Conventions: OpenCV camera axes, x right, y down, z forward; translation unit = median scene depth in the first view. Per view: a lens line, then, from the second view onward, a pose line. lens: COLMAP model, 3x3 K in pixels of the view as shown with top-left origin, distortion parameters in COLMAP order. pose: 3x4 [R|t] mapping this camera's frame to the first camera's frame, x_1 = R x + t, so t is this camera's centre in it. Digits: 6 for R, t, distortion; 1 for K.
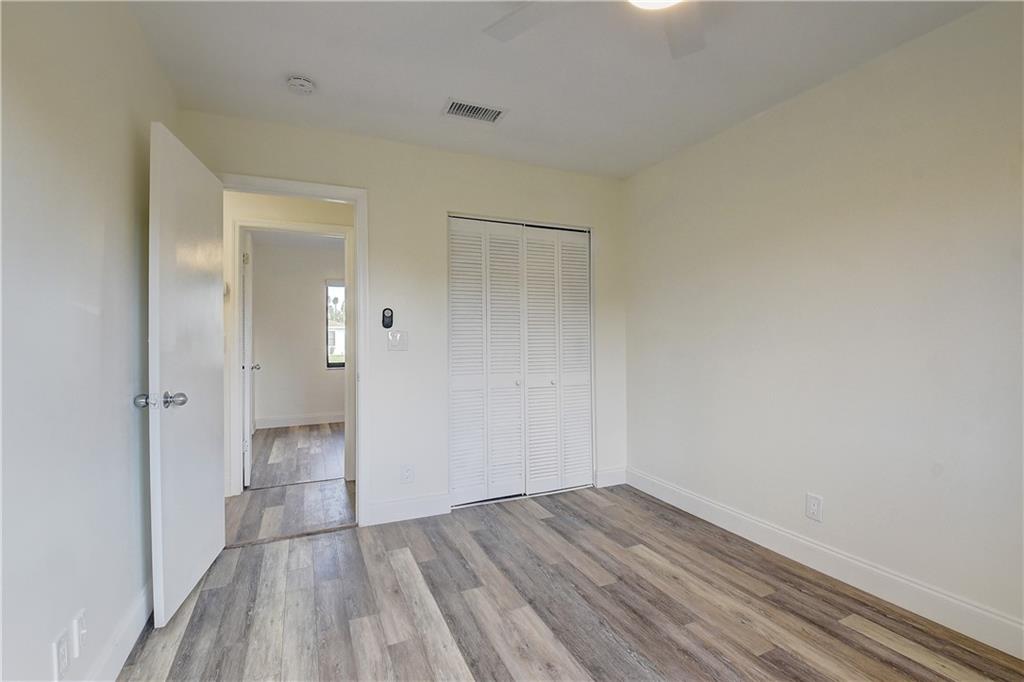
lens RADIAL K [[460.5, 0, 513.5], [0, 460.5, 339.6], [0, 0, 1]] dist [-0.015137, -0.002877]
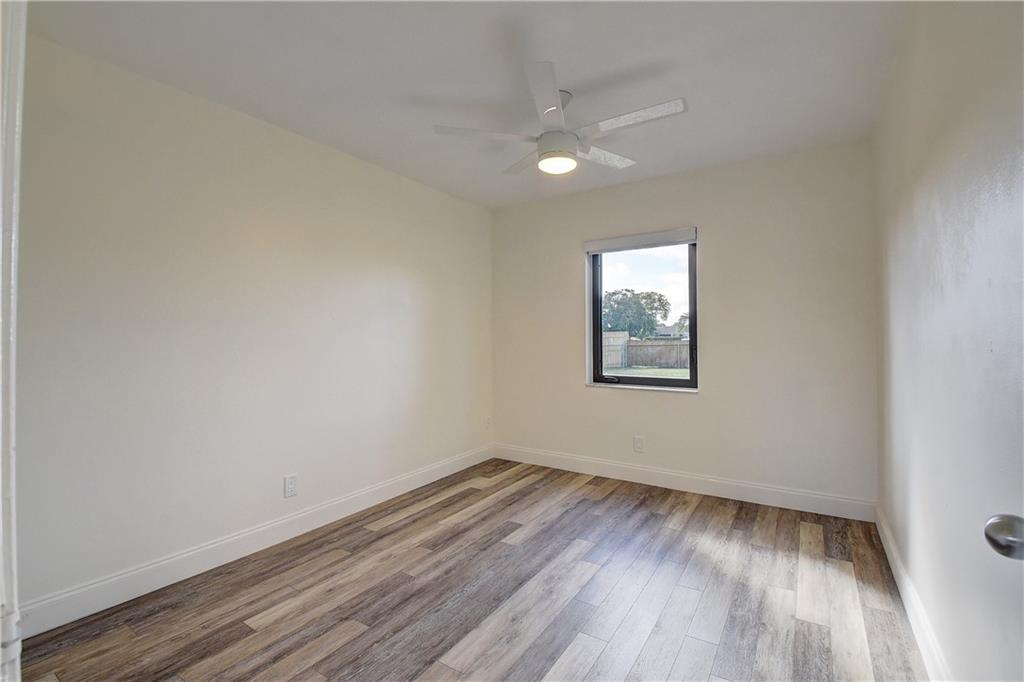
lens RADIAL K [[460.5, 0, 503.8], [0, 460.5, 331.1], [0, 0, 1]] dist [-0.015137, -0.002877]
pose [[-0.539664, 0.024430, 0.841526, -0.720333], [0.010665, 0.999697, -0.022182, -0.003335], [-0.841813, -0.002996, -0.539761, 1.299535]]
